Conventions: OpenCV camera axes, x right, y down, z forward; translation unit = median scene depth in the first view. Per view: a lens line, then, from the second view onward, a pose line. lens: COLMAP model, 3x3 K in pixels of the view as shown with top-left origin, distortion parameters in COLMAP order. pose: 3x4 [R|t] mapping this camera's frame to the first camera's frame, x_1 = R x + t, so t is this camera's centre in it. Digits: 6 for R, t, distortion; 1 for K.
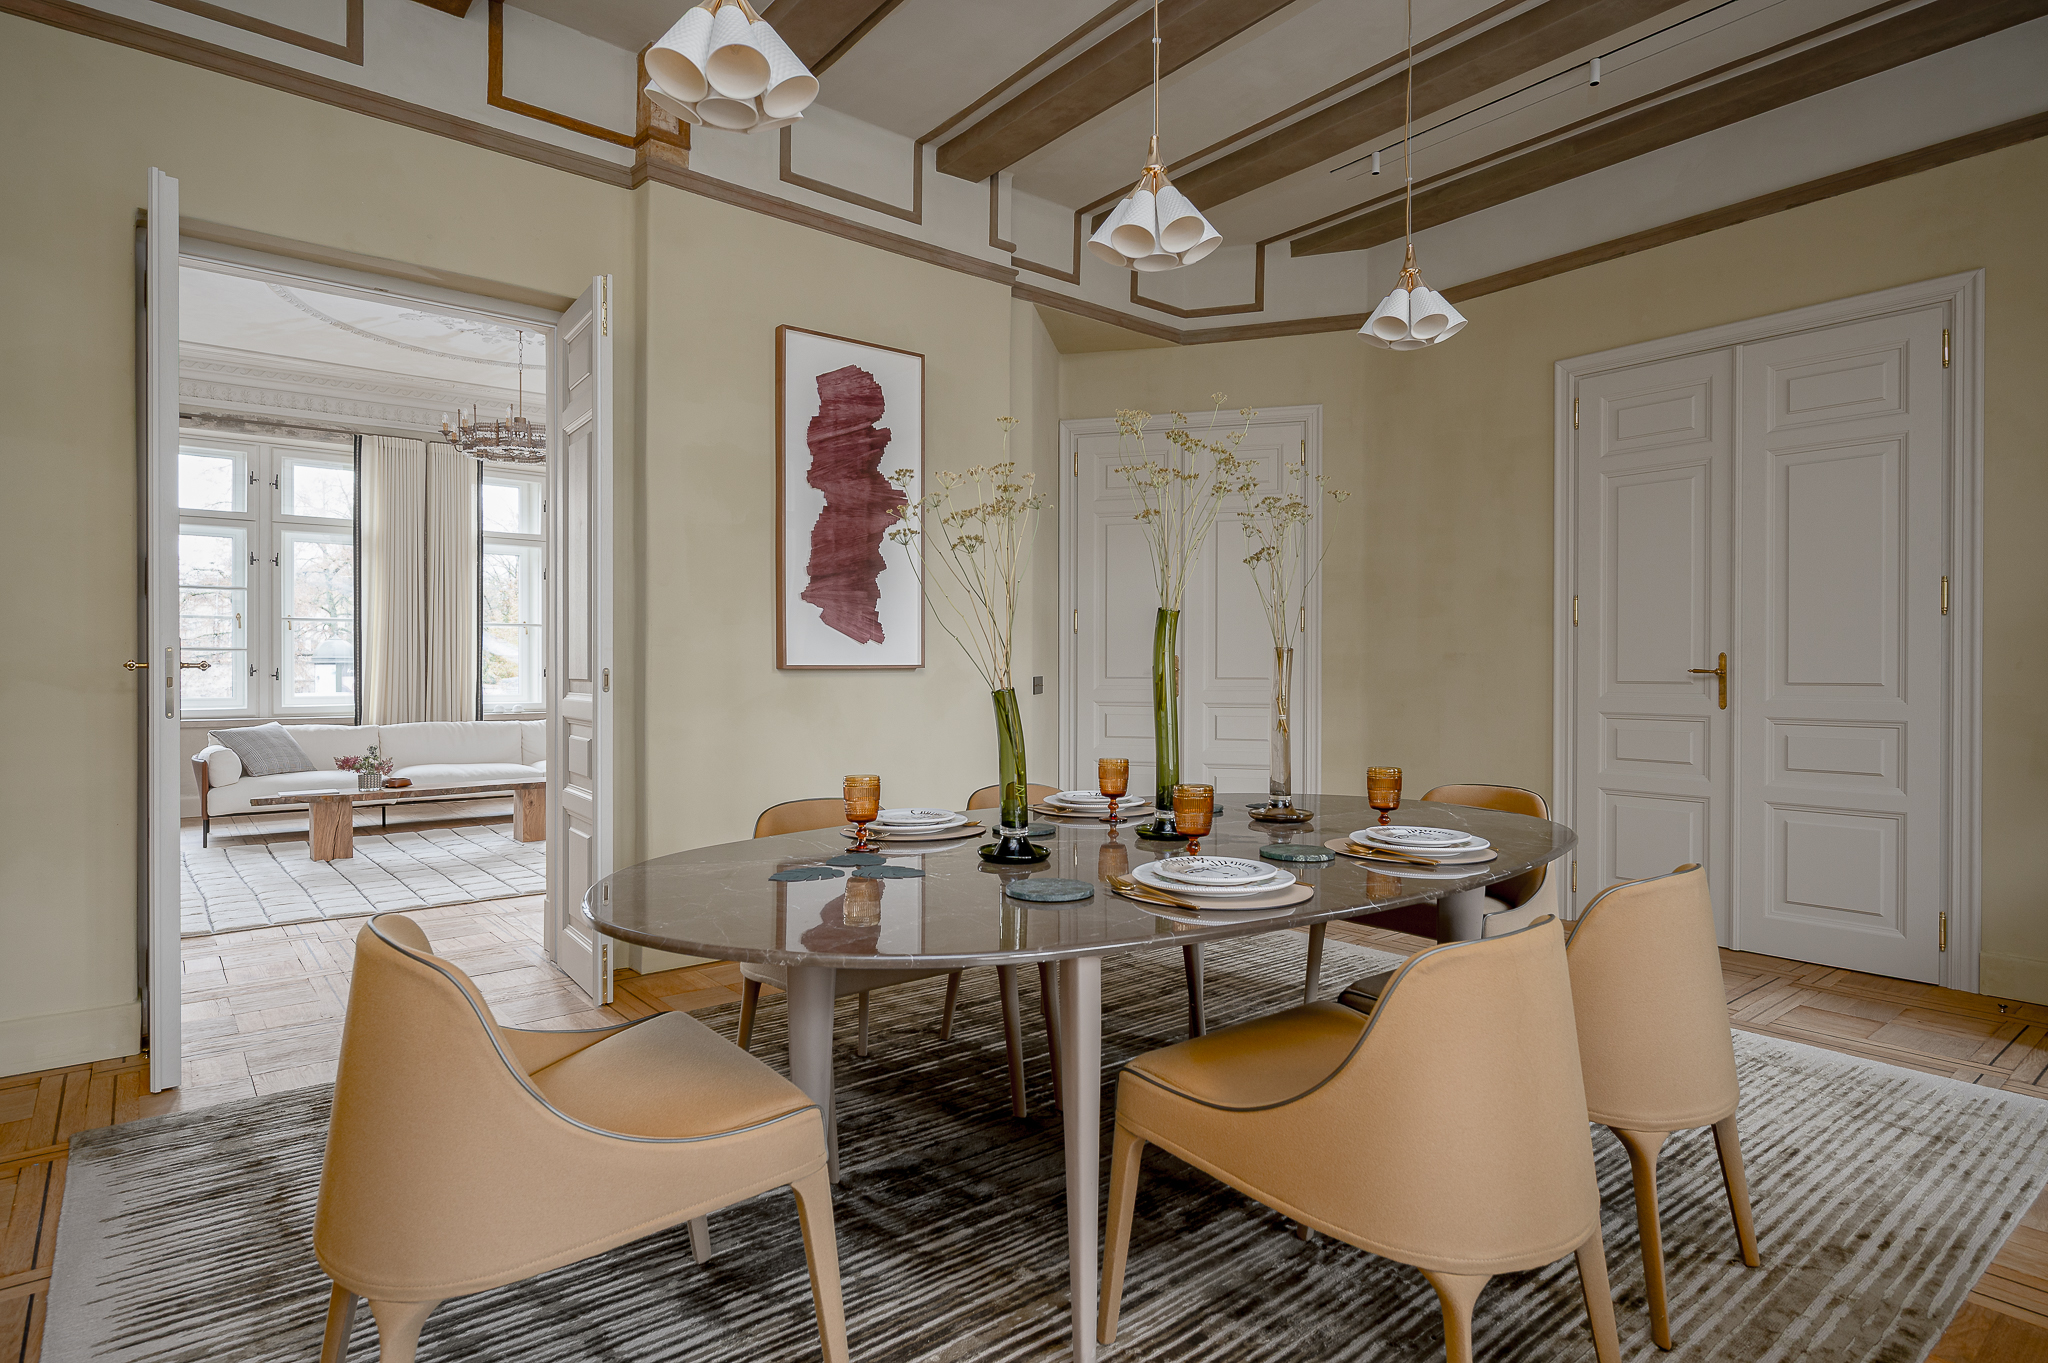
lens RADIAL K [[1035.9, 0, 1027.3], [0, 1035.9, 676.9], [0, 0, 1]] dist [0.000670, 0.000445]
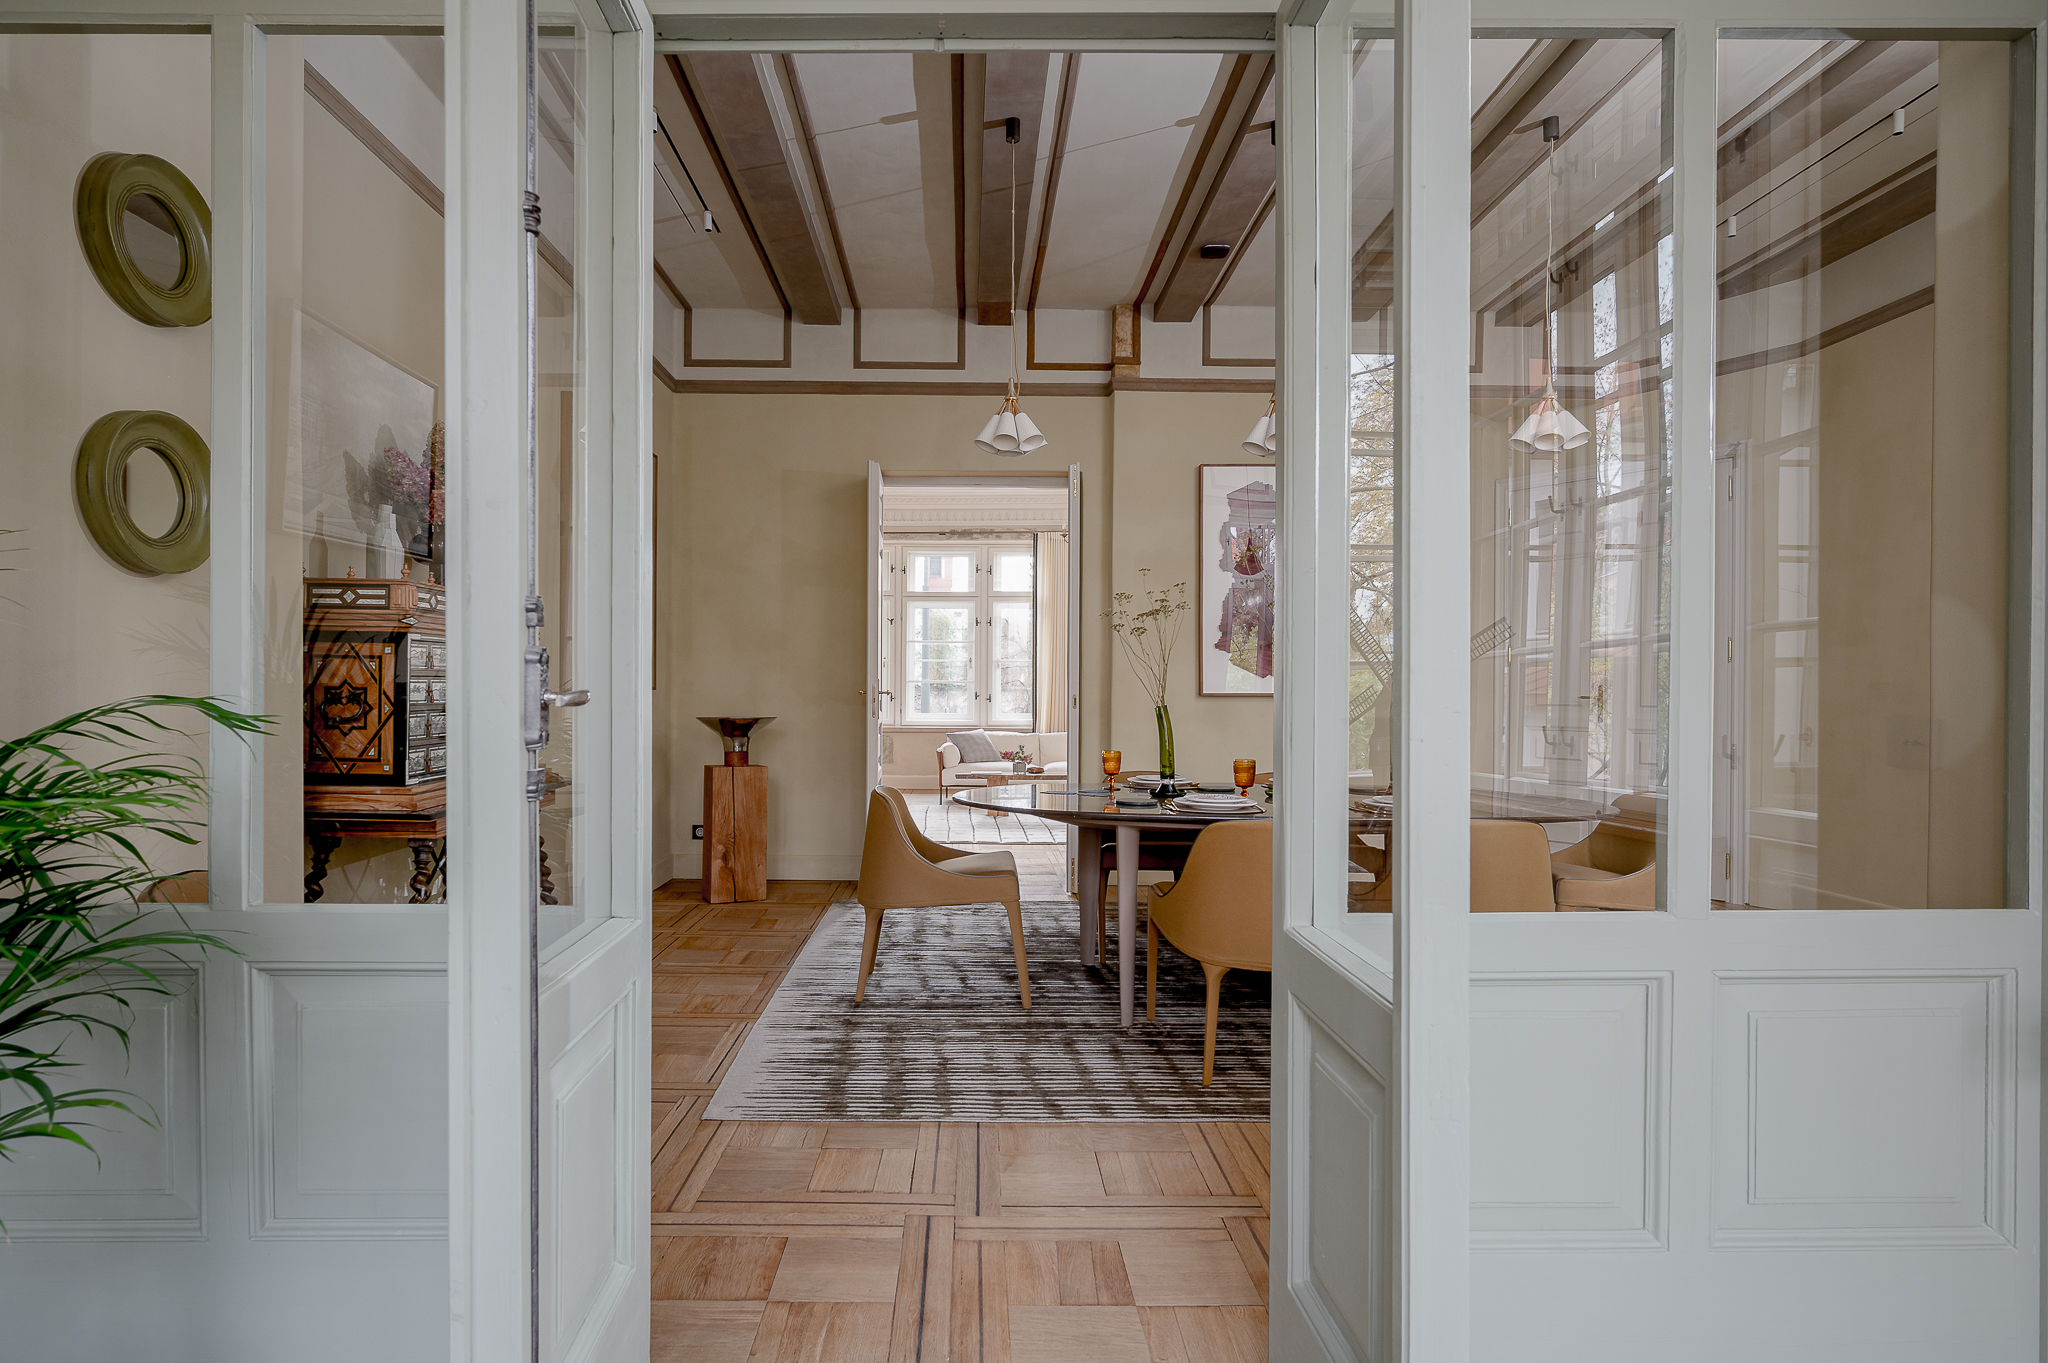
lens RADIAL K [[1015.1, 0, 1018.4], [0, 1015.1, 695.2], [0, 0, 1]] dist [0.001921, 0.000246]
pose [[0.795757, 0.003839, -0.605604, 0.267801], [-0.009287, 0.999940, -0.005865, 0.001509], [0.605545, 0.010291, 0.795744, -0.191674]]
